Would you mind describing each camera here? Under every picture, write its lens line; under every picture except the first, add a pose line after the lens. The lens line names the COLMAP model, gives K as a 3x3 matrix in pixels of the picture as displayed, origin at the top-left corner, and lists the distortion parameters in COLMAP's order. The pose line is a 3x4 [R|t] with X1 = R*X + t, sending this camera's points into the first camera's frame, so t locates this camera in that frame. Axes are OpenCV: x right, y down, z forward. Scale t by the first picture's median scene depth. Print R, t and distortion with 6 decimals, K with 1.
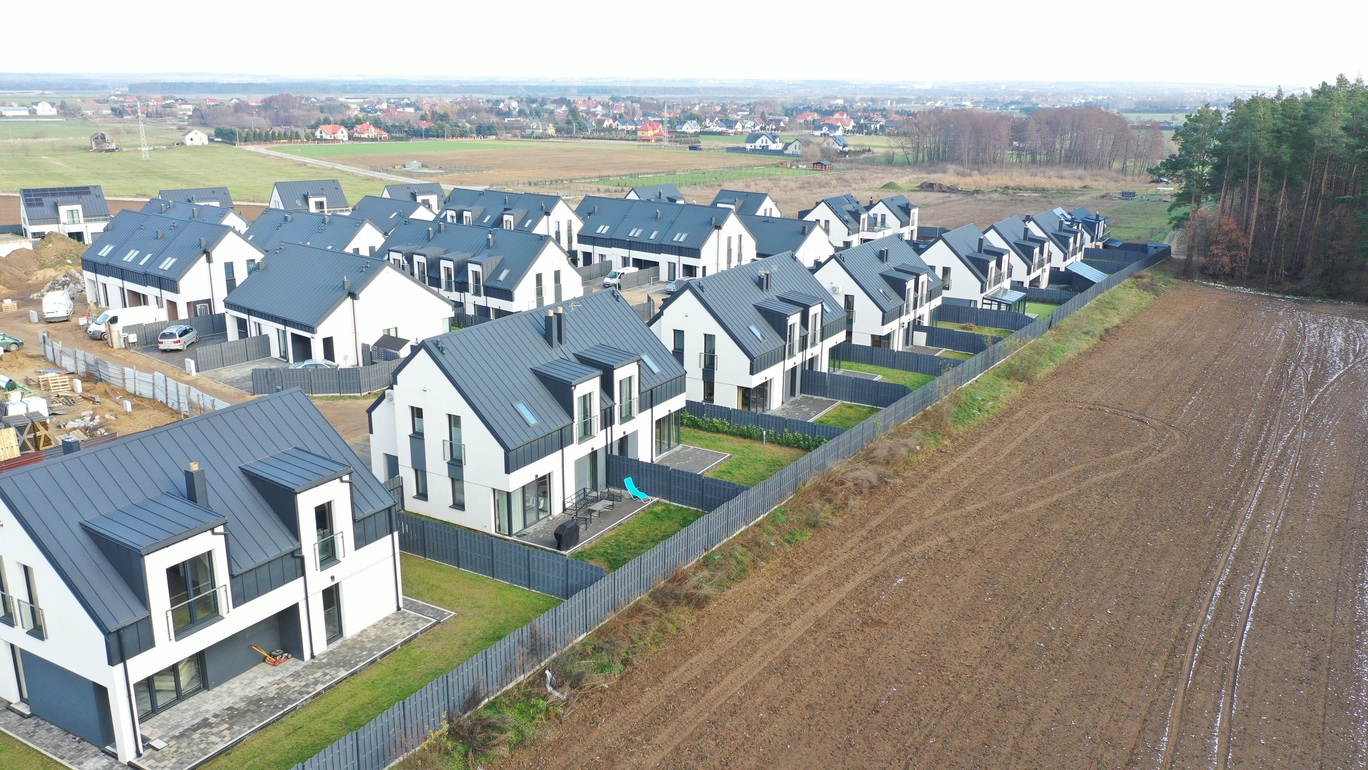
lens RADIAL K [[1076.2, 0, 682.0], [0, 1076.2, 390.7], [0, 0, 1]] dist [-0.000720, 0.003331]
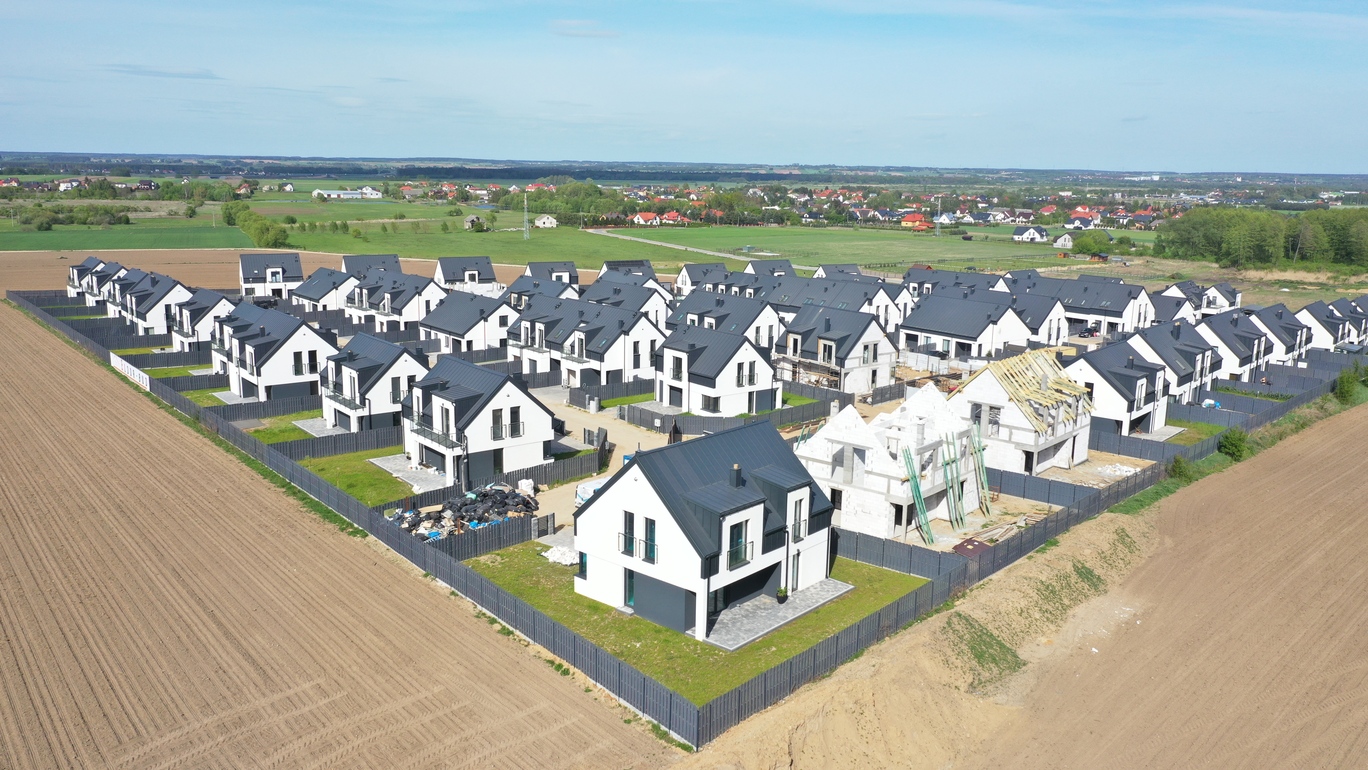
lens RADIAL K [[1076.2, 0, 683.4], [0, 1076.2, 379.0], [0, 0, 1]] dist [-0.000720, 0.003331]
pose [[0.982295, 0.044861, -0.181892, -0.304180], [-0.060478, 0.994858, -0.081240, 0.120685], [0.177312, 0.090802, 0.979957, -0.574857]]
